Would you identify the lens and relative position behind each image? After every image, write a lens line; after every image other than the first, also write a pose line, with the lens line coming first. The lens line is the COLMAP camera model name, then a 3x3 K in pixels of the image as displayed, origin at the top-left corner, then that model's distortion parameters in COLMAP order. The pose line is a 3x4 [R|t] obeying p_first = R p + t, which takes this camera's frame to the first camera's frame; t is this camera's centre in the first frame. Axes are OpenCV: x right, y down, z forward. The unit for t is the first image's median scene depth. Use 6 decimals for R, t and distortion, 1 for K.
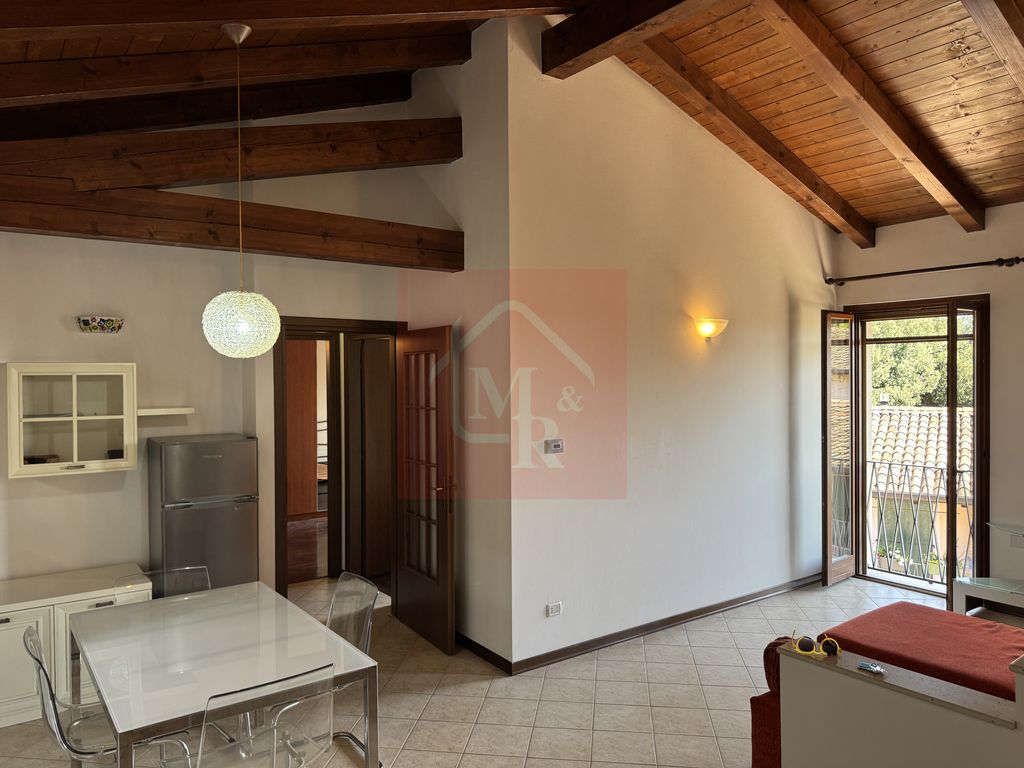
lens RADIAL K [[730.7, 0, 508.2], [0, 730.7, 385.0], [0, 0, 1]] dist [0.017277, -0.021841]
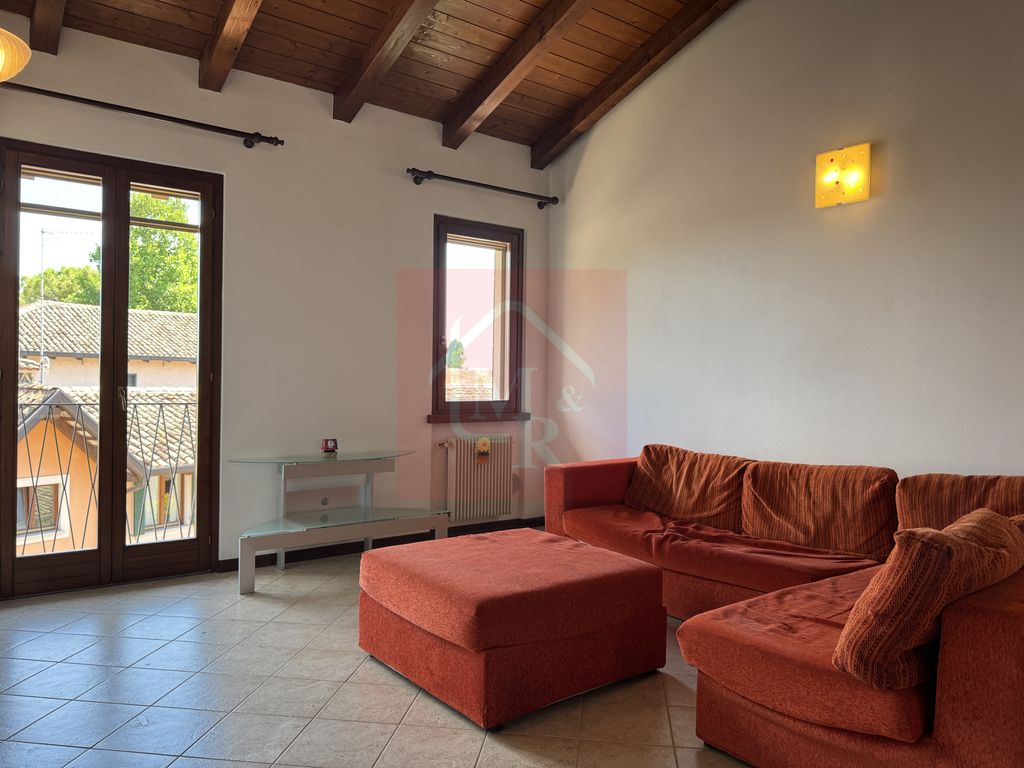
lens RADIAL K [[717.8, 0, 509.4], [0, 717.8, 383.8], [0, 0, 1]] dist [0.096068, -0.143511]
pose [[-0.004505, 0.005677, 0.999974, -0.160039], [0.003380, 0.999978, -0.005662, 0.126002], [-0.999984, 0.003354, -0.004524, 0.799962]]
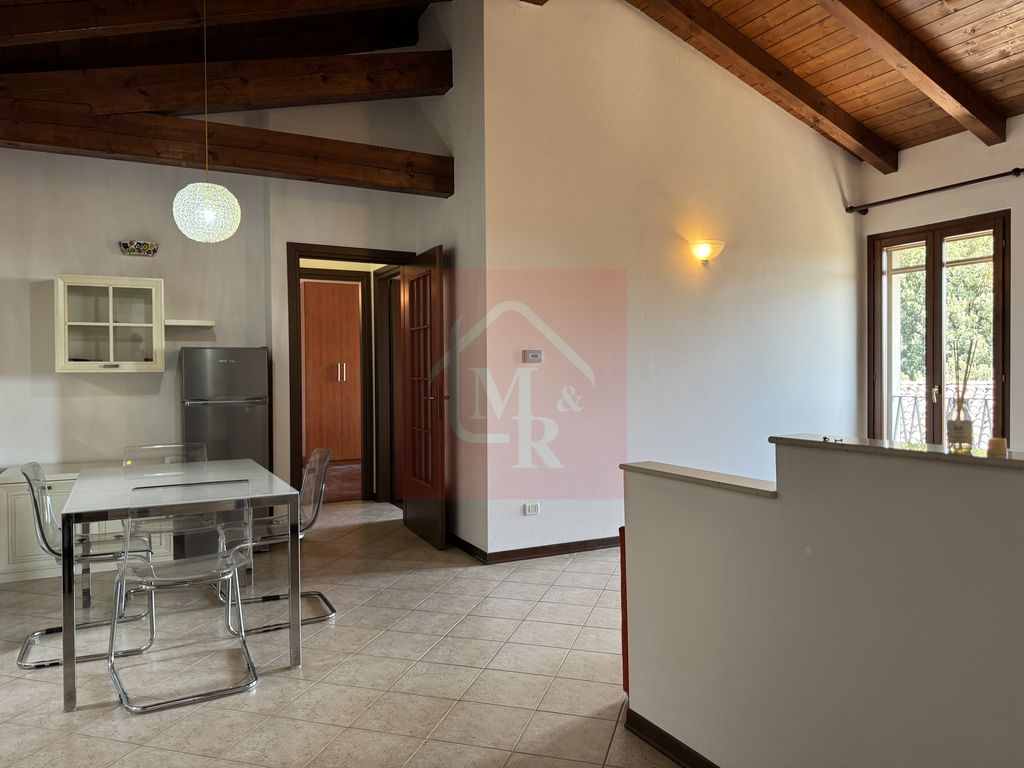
lens RADIAL K [[730.0, 0, 512.6], [0, 730.0, 385.5], [0, 0, 1]] dist [0.042609, -0.038713]
pose [[0.988675, 0.004936, -0.149993, 0.188580], [-0.004065, 0.999973, 0.006110, 0.117594], [0.150019, -0.005431, 0.988668, -0.051554]]
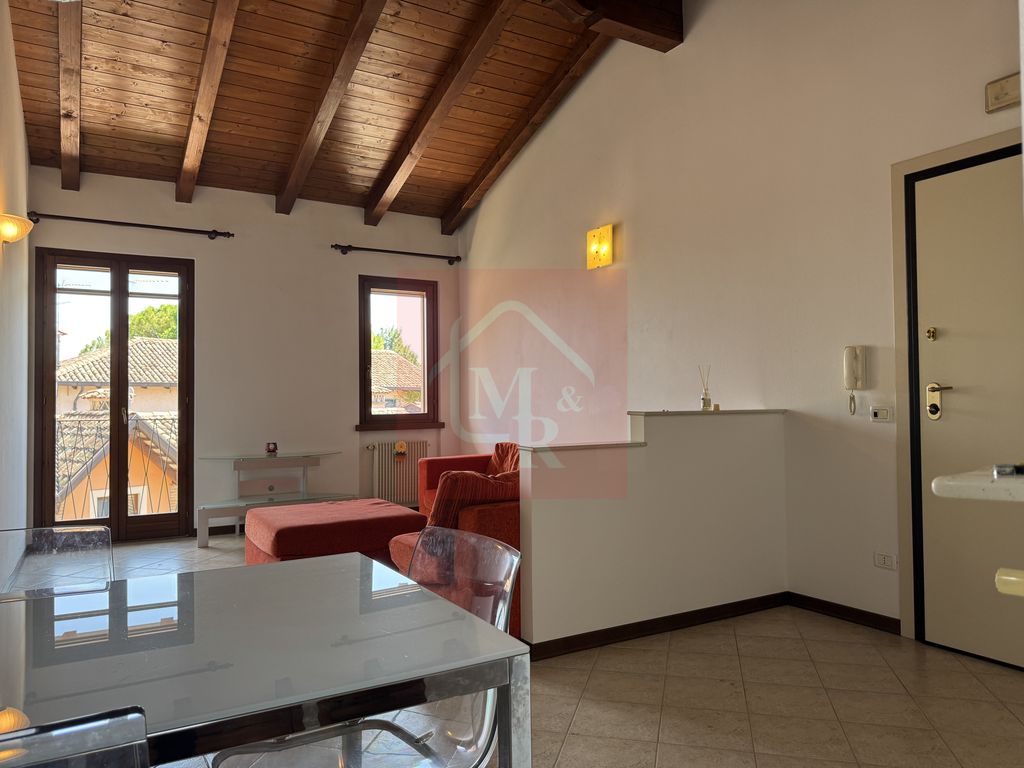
lens RADIAL K [[719.2, 0, 515.6], [0, 719.2, 383.8], [0, 0, 1]] dist [0.094852, -0.157950]
pose [[0.105211, 0.030949, 0.993968, -0.489037], [0.024497, 0.999132, -0.033703, 0.140898], [-0.994148, 0.027896, 0.104361, 0.442338]]
